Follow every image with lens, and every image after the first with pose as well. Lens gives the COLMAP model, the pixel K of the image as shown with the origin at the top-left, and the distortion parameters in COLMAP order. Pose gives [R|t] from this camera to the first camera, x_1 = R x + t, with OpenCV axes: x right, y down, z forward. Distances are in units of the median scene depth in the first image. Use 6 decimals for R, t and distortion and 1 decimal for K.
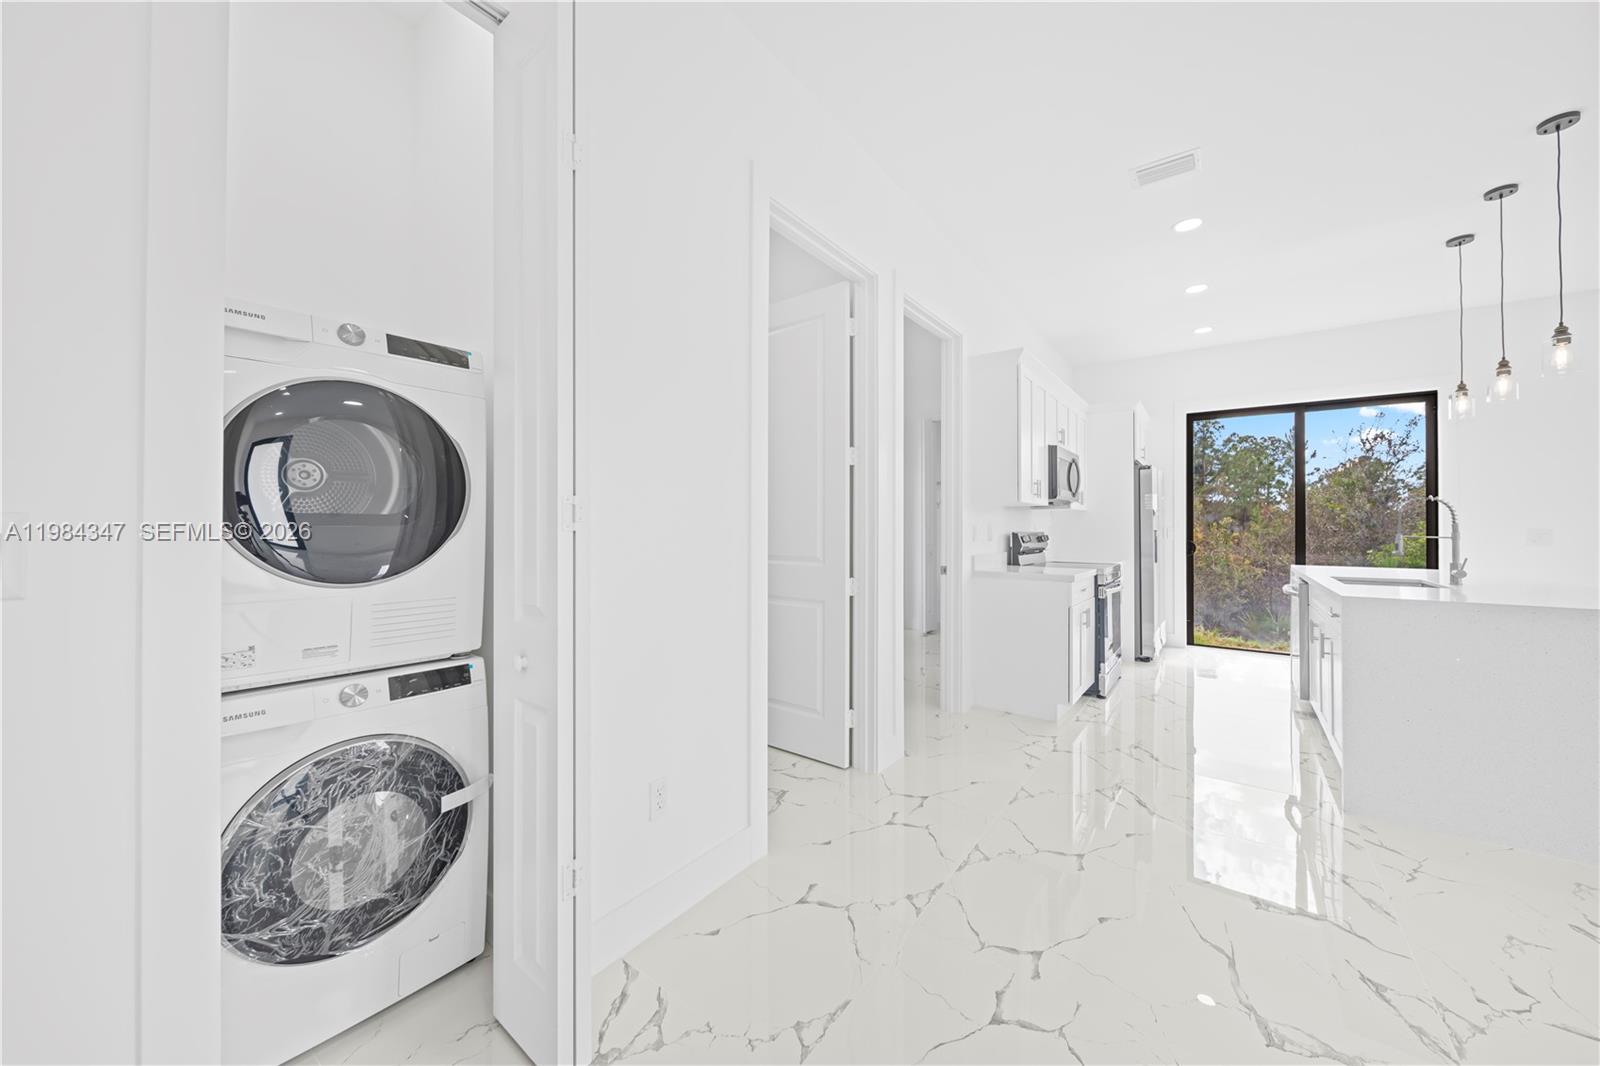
lens RADIAL K [[575.6, 0, 819.9], [0, 575.6, 520.5], [0, 0, 1]] dist [0.015631, -0.003654]
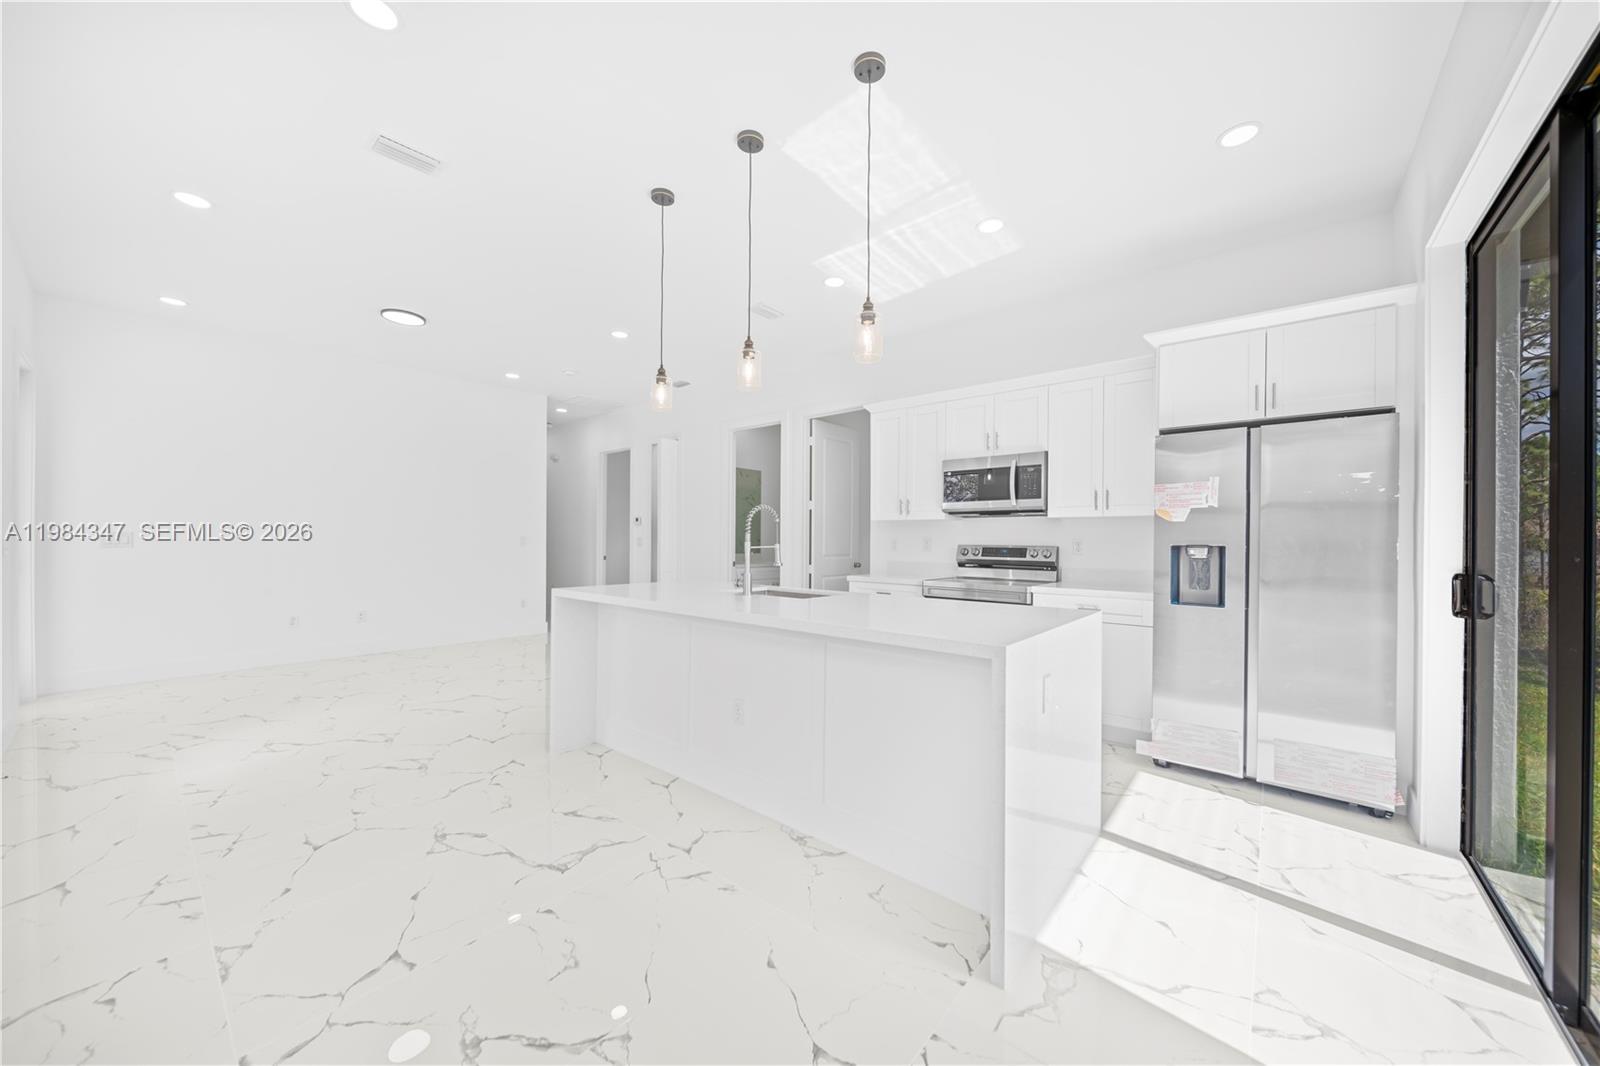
lens RADIAL K [[560.5, 0, 803.7], [0, 560.5, 535.8], [0, 0, 1]] dist [-0.001898, -0.000110]
pose [[-0.085414, -0.008377, -0.996310, 2.071782], [0.003496, 0.999956, -0.008707, 0.018894], [0.996339, -0.004227, -0.085381, 1.206607]]
